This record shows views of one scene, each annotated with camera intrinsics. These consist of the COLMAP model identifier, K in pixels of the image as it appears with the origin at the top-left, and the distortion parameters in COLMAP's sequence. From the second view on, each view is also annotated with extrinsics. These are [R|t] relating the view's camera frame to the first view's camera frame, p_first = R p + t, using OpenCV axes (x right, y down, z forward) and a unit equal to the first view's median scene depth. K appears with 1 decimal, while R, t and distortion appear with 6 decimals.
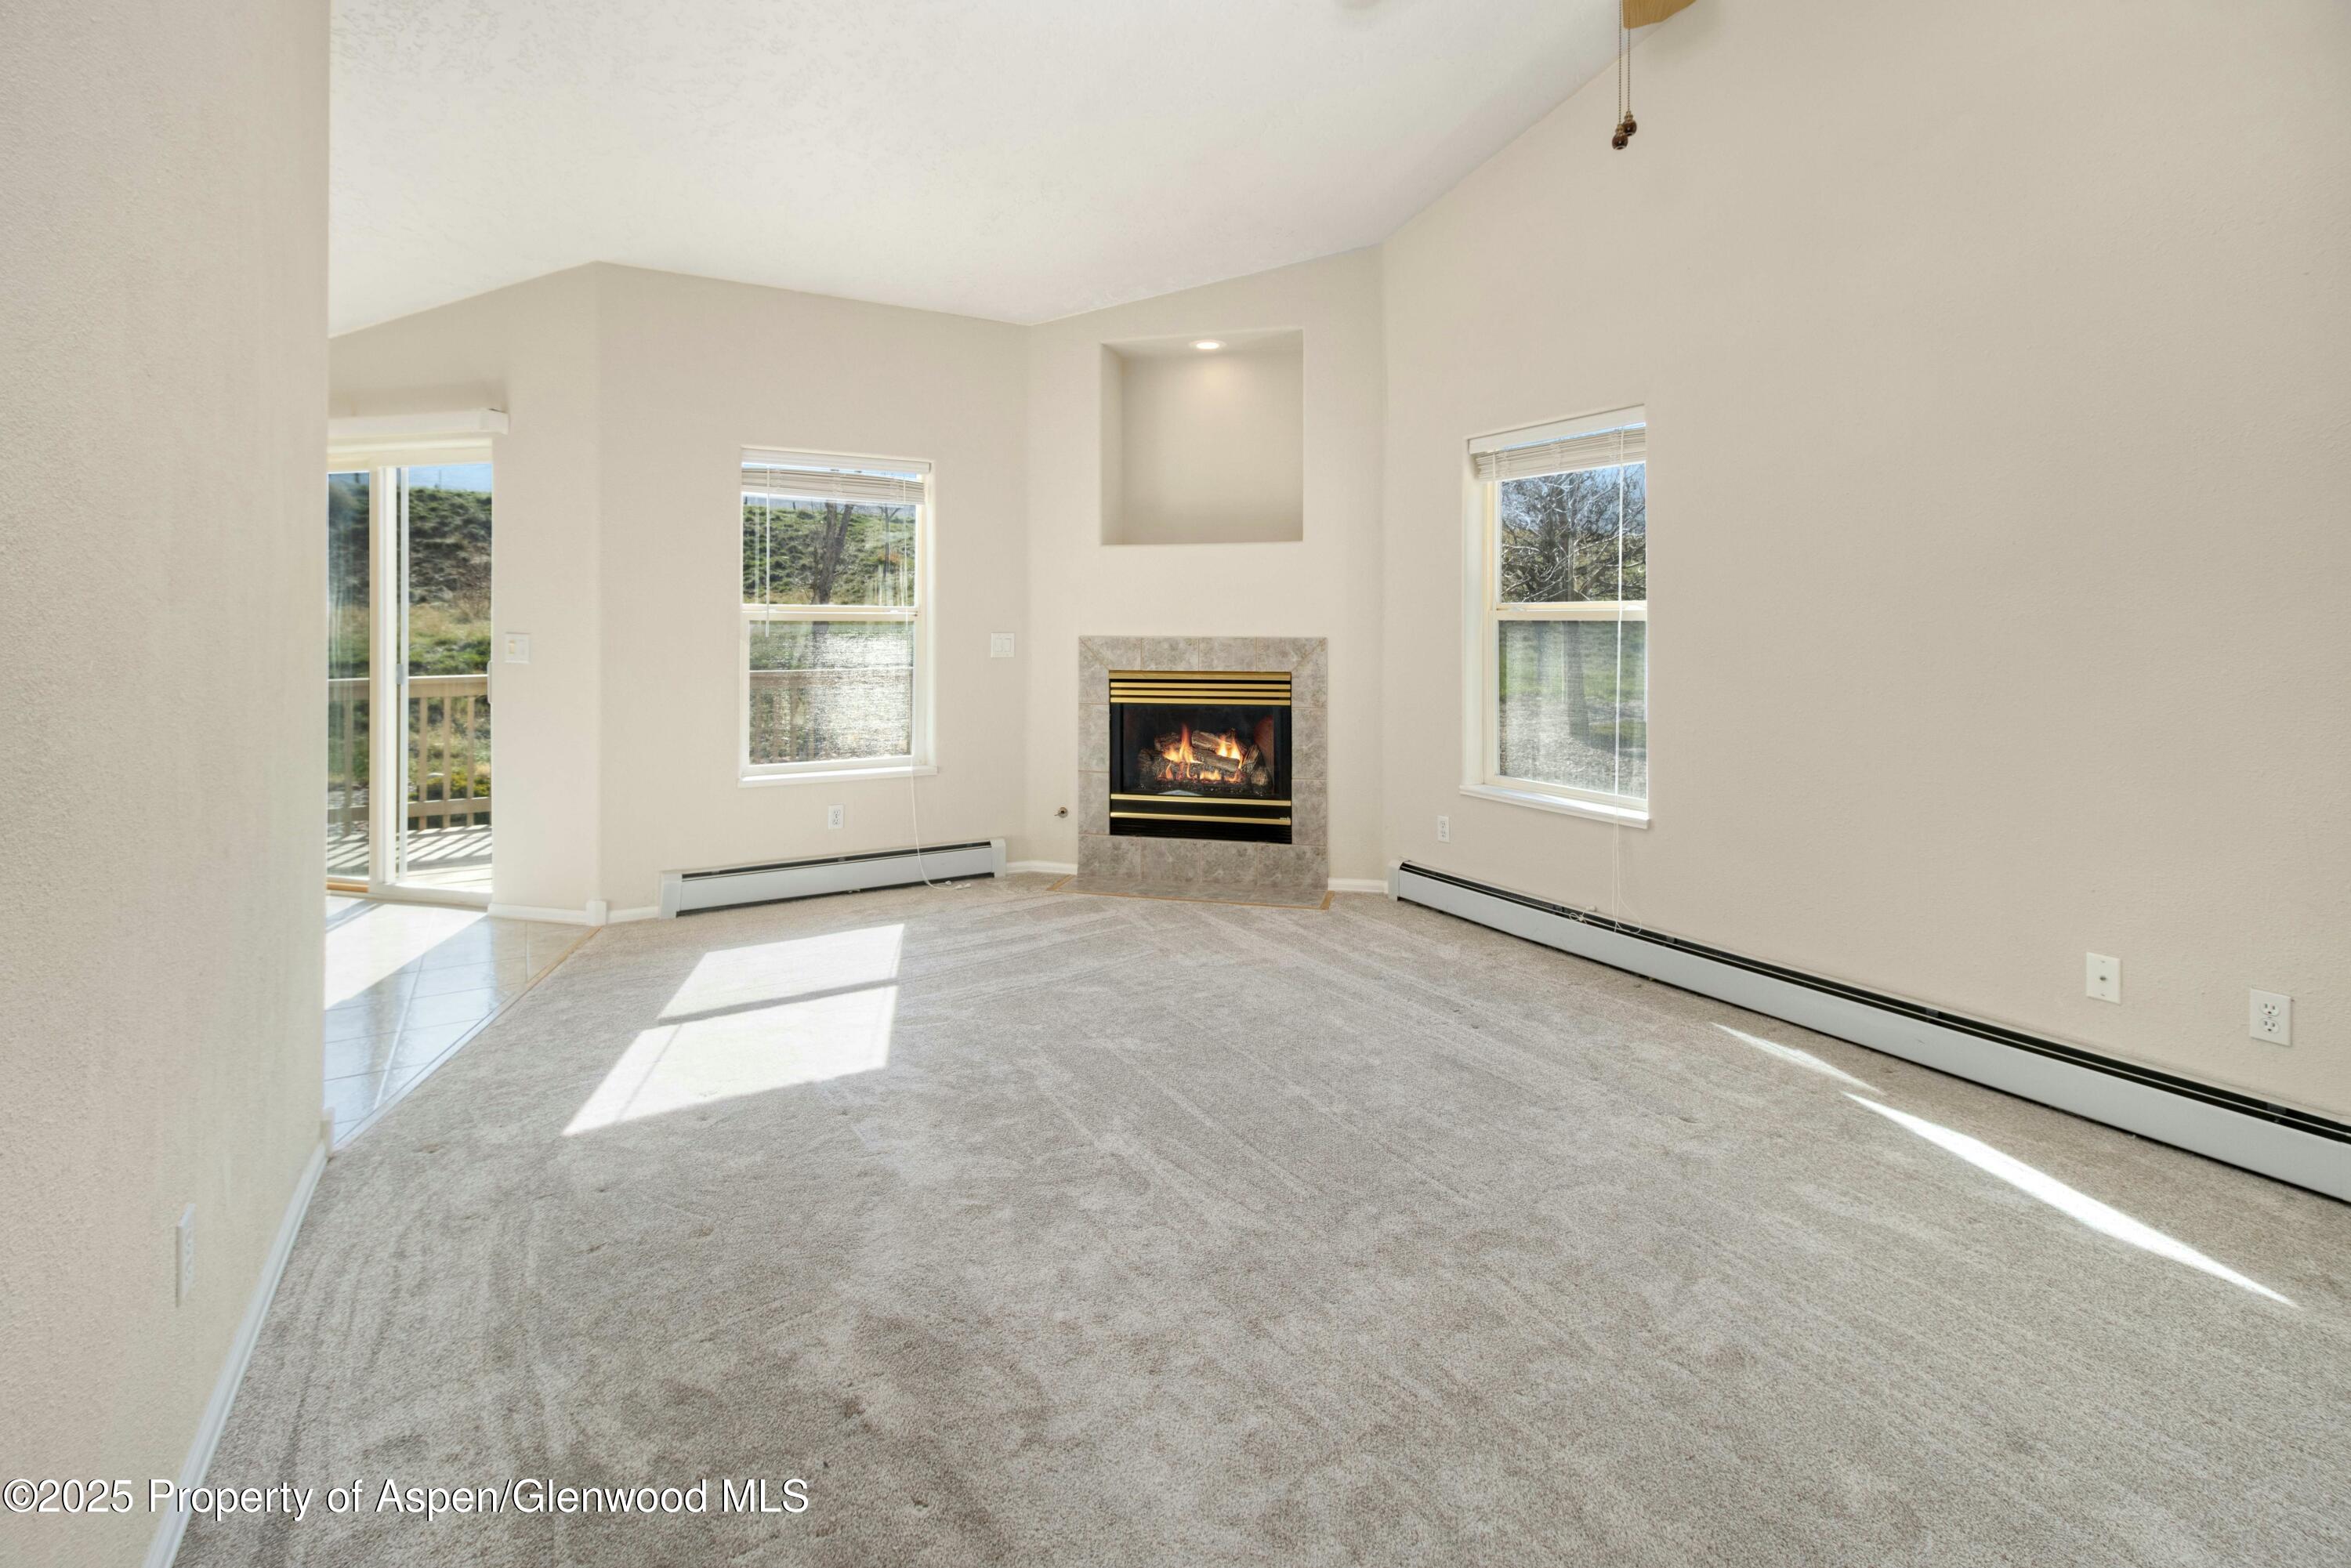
lens RADIAL K [[1102.4, 0, 1179.6], [0, 1102.4, 626.1], [0, 0, 1]] dist [0.039909, -0.000149]
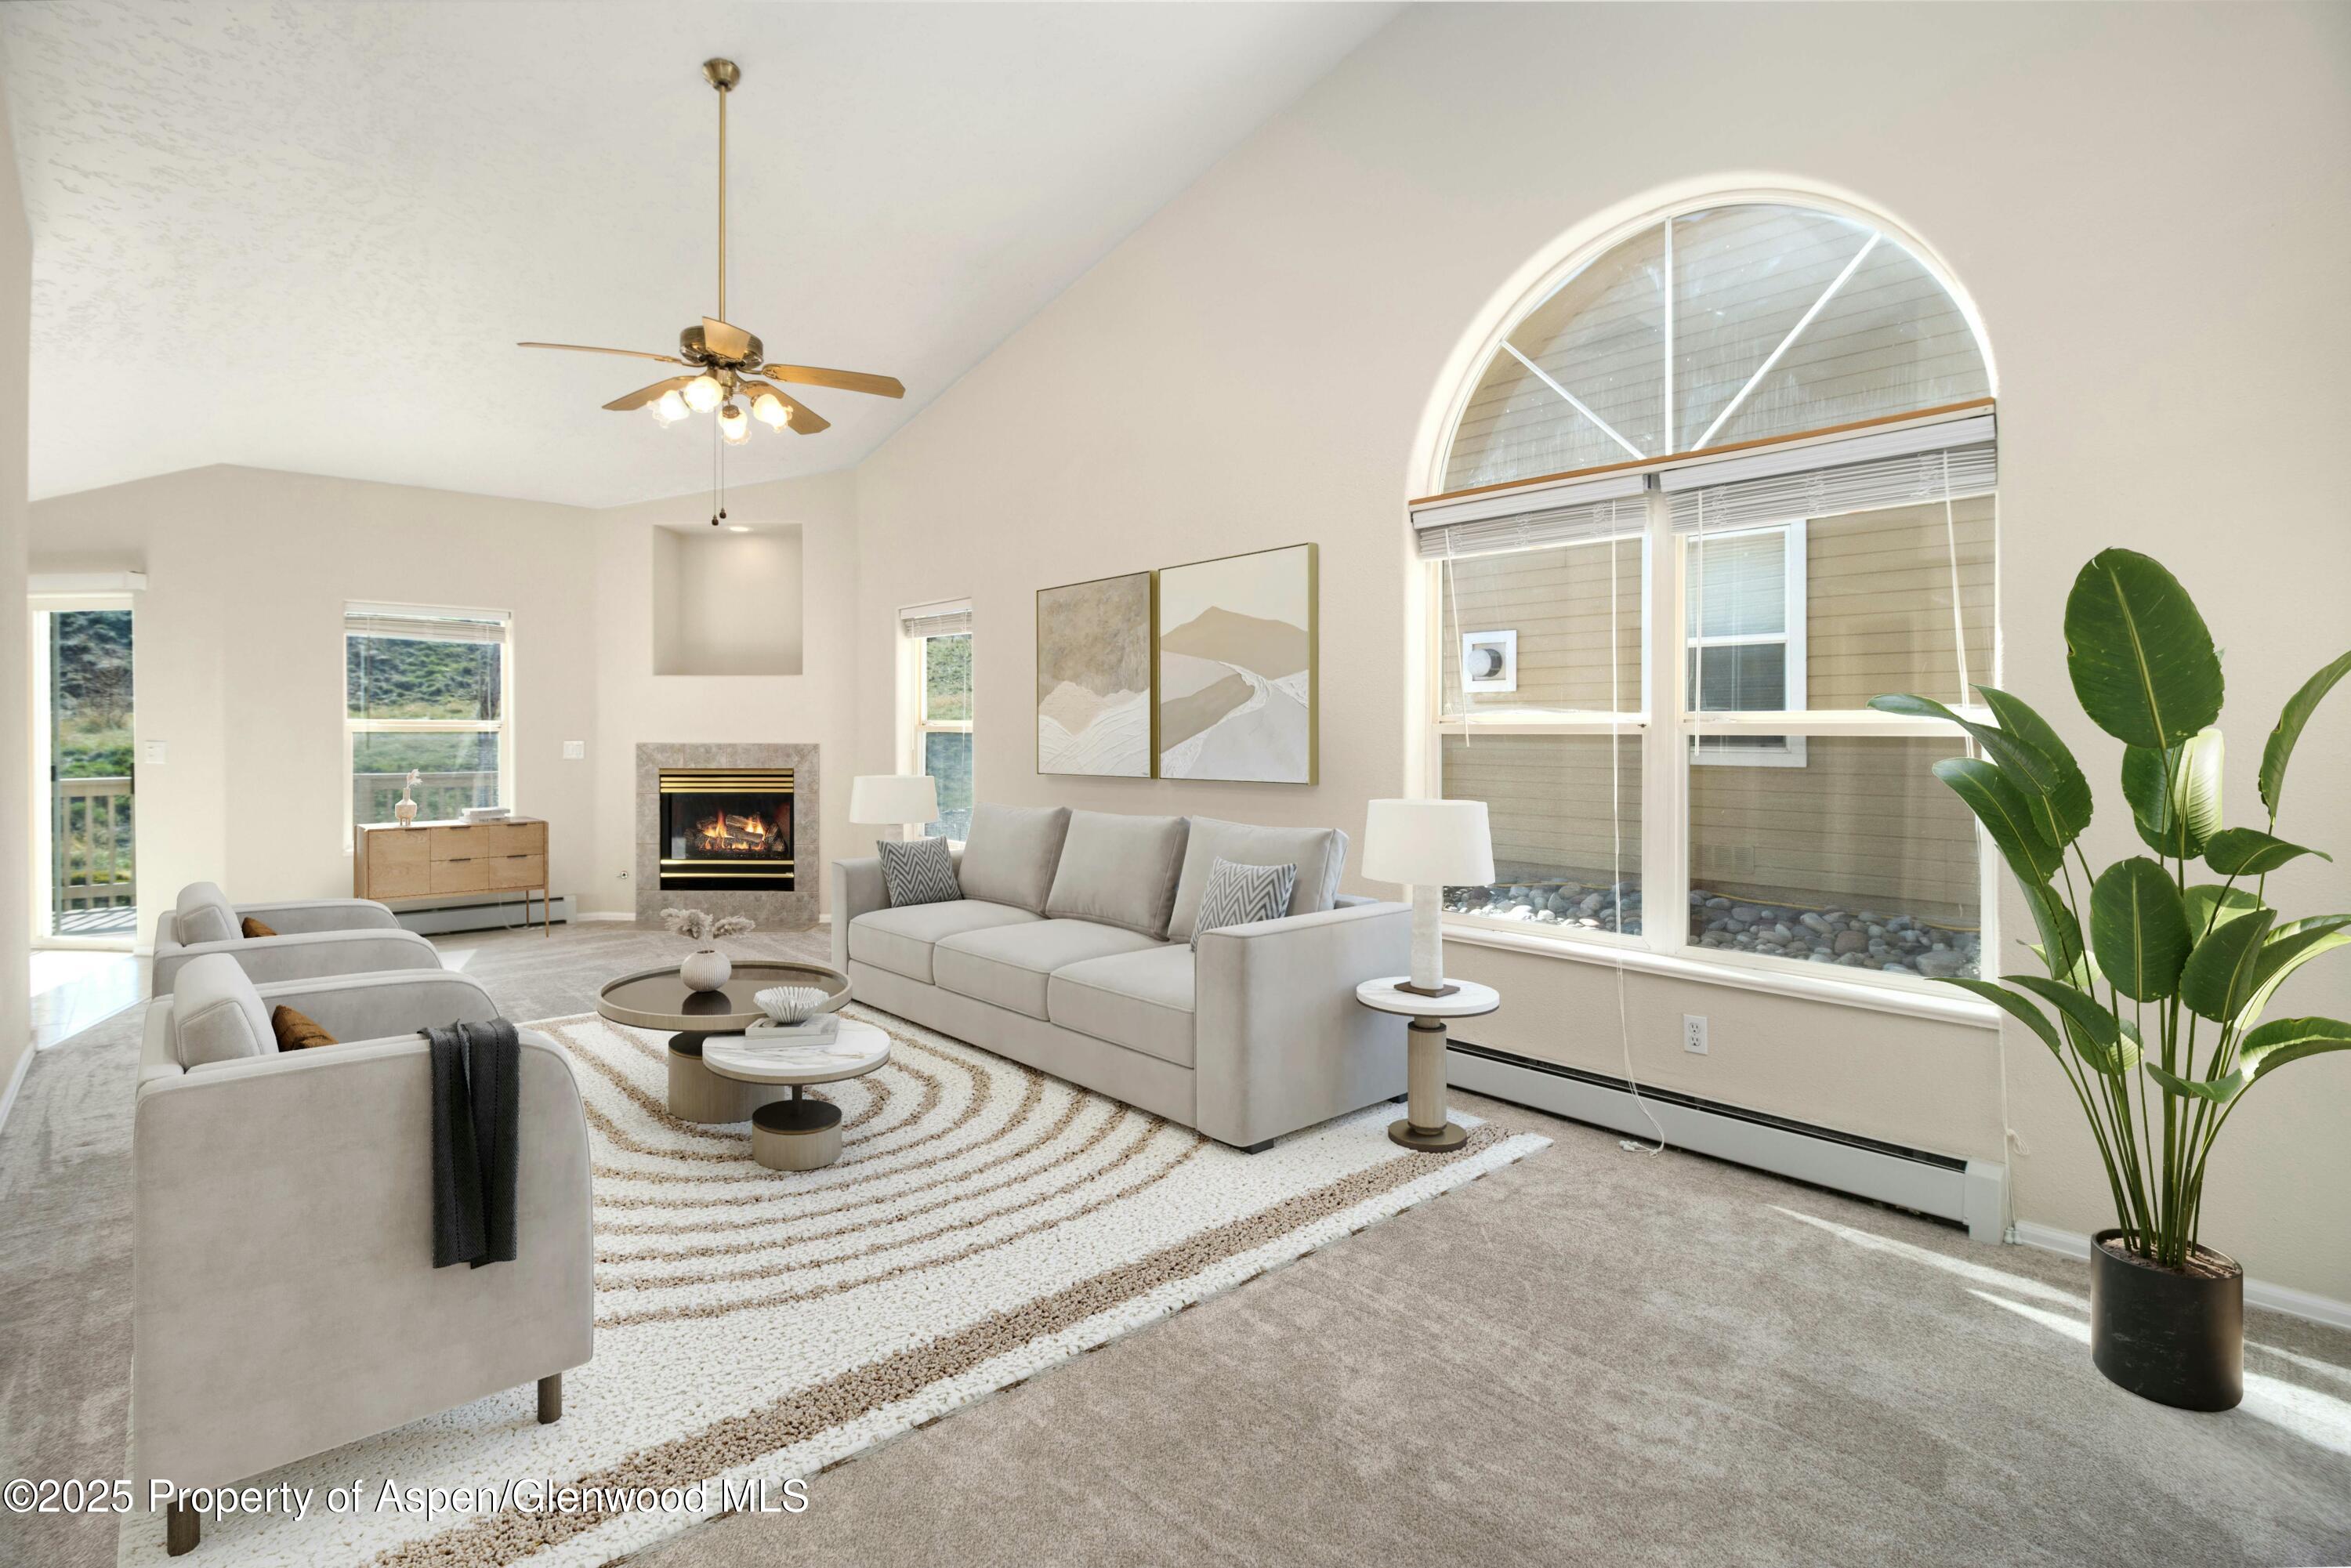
lens RADIAL K [[1113.2, 0, 1174.5], [0, 1113.2, 748.1], [0, 0, 1]] dist [-0.001621, -0.000599]
pose [[0.978736, -0.002902, 0.205103, 0.274760], [0.000546, 0.999933, 0.011543, -0.000001], [-0.205122, -0.011185, 0.978672, -0.461250]]
